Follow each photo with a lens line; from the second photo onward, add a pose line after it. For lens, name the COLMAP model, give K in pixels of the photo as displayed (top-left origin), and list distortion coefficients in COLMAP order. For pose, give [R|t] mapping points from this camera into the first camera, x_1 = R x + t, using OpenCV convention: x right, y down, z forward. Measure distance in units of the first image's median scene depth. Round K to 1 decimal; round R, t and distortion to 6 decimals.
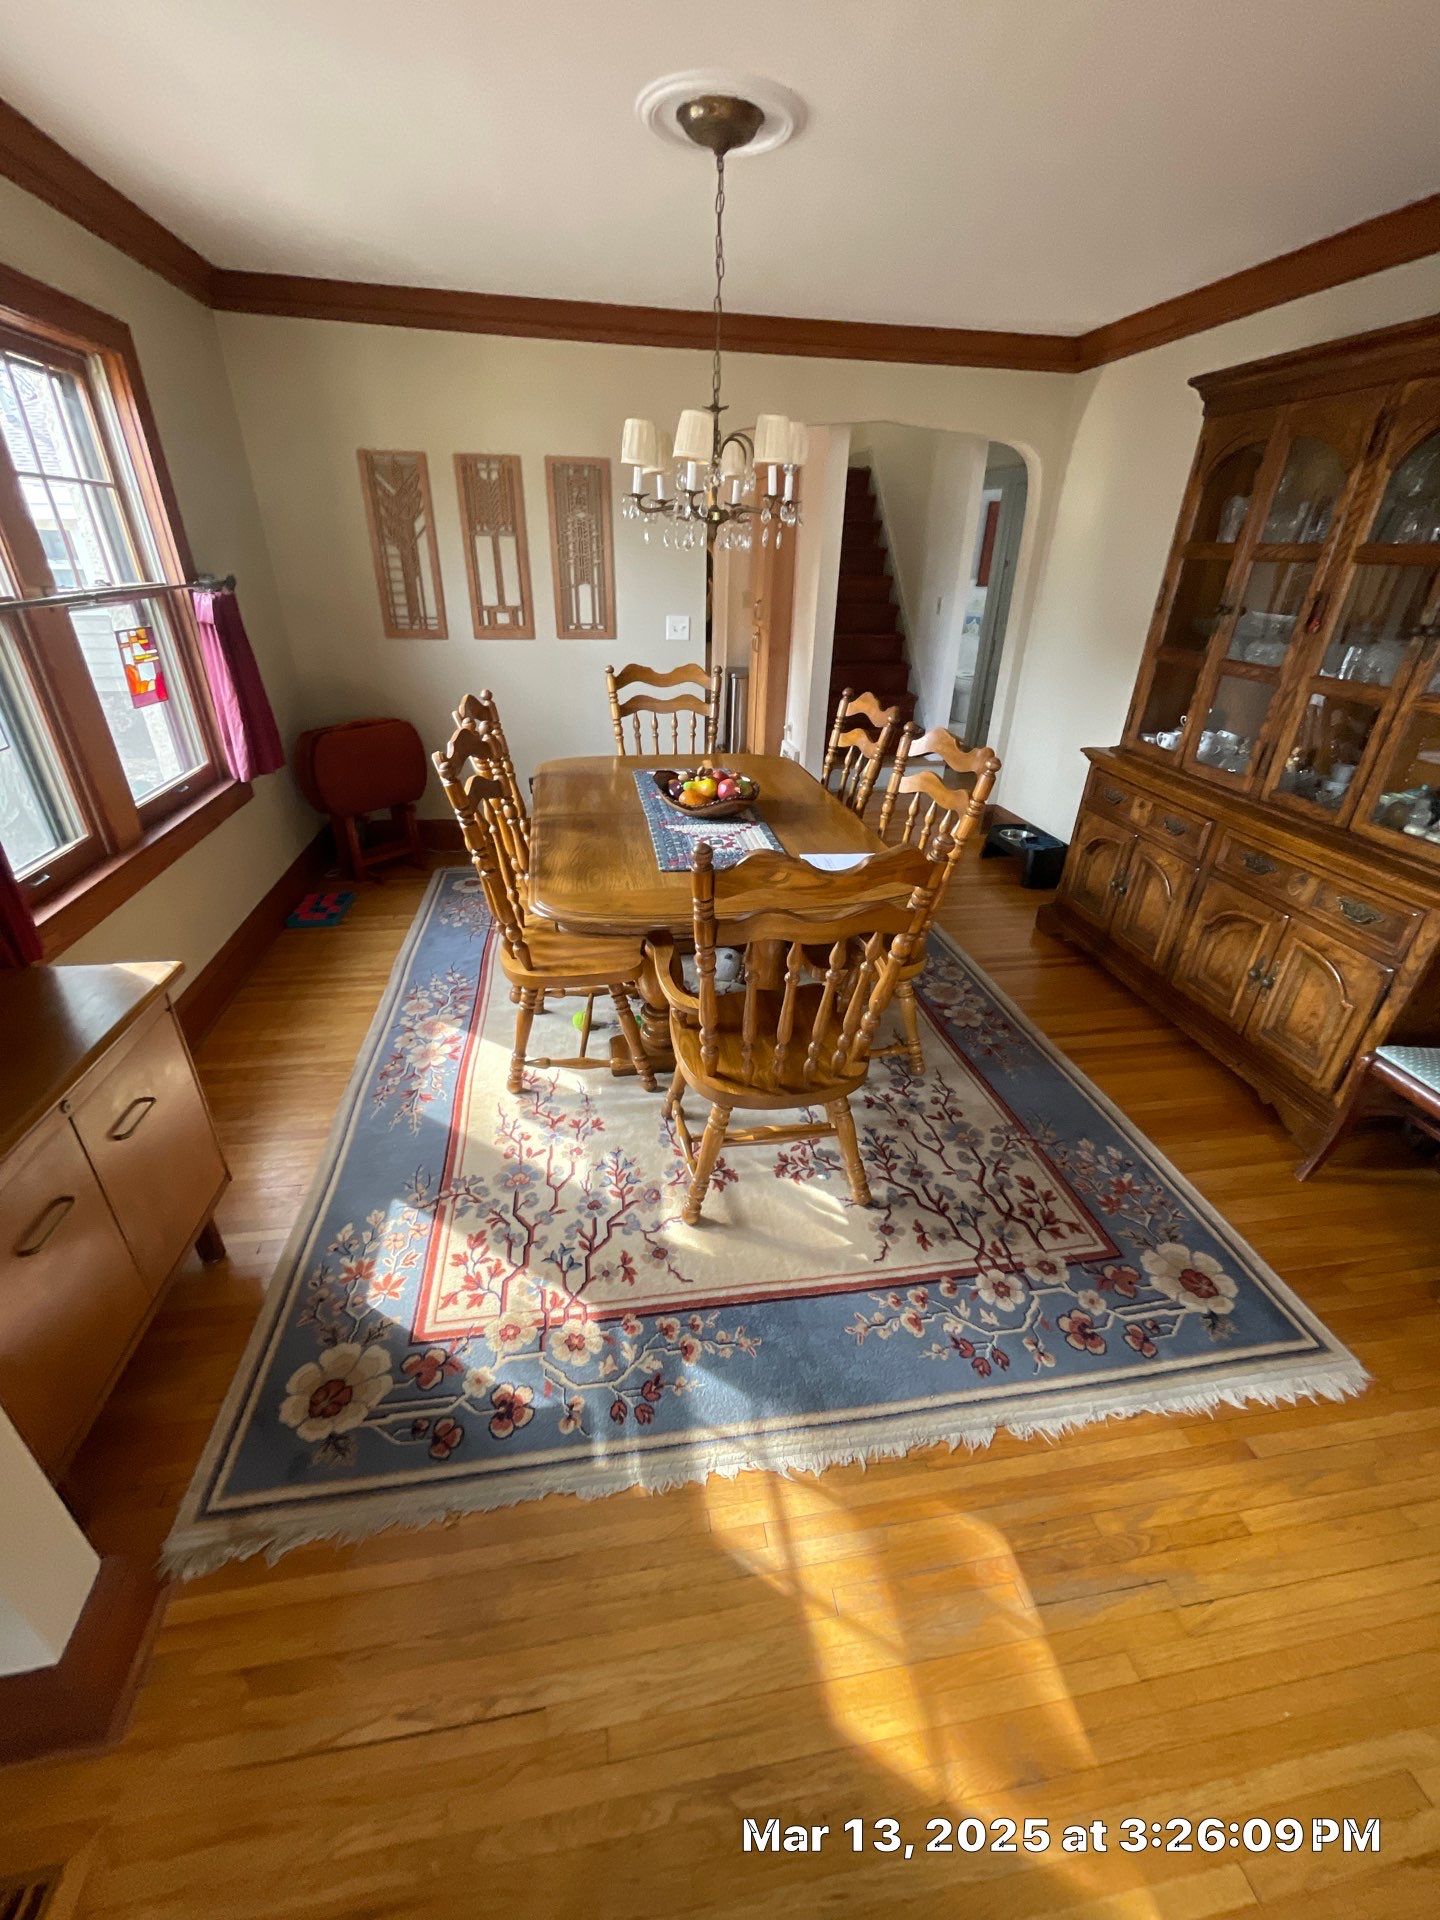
lens RADIAL K [[777.2, 0, 717.9], [0, 777.2, 960.3], [0, 0, 1]] dist [-0.003465, 0.000338]
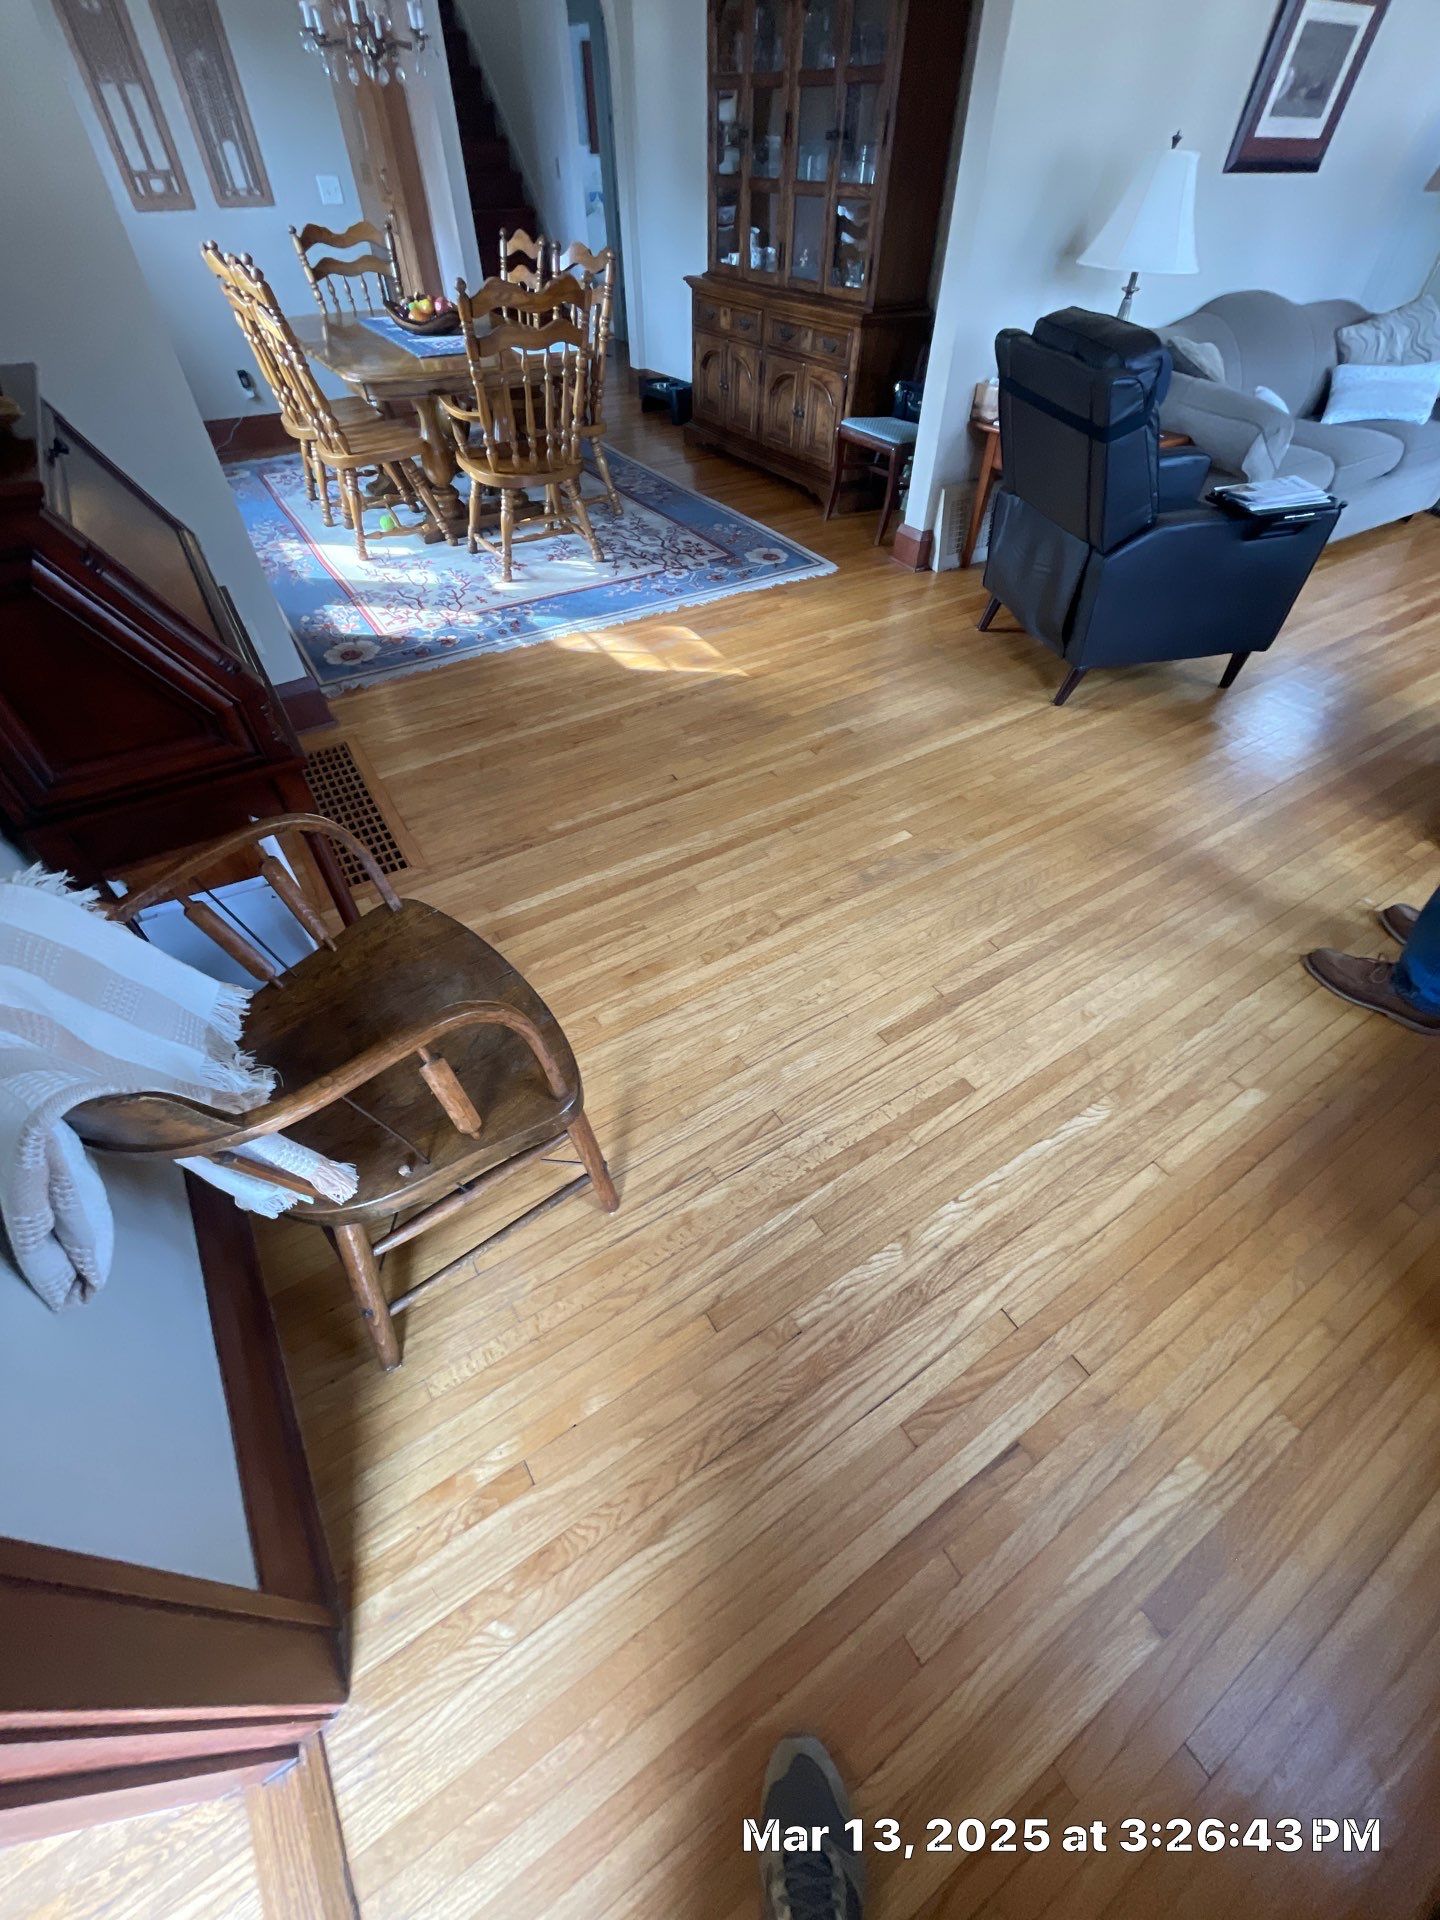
lens RADIAL K [[777.2, 0, 721.7], [0, 777.2, 962.3], [0, 0, 1]] dist [-0.003465, 0.000338]
pose [[0.921076, -0.297157, 0.251629, -0.259238], [0.198074, 0.913932, 0.354253, 0.539485], [-0.335241, -0.276453, 0.900659, -0.881814]]
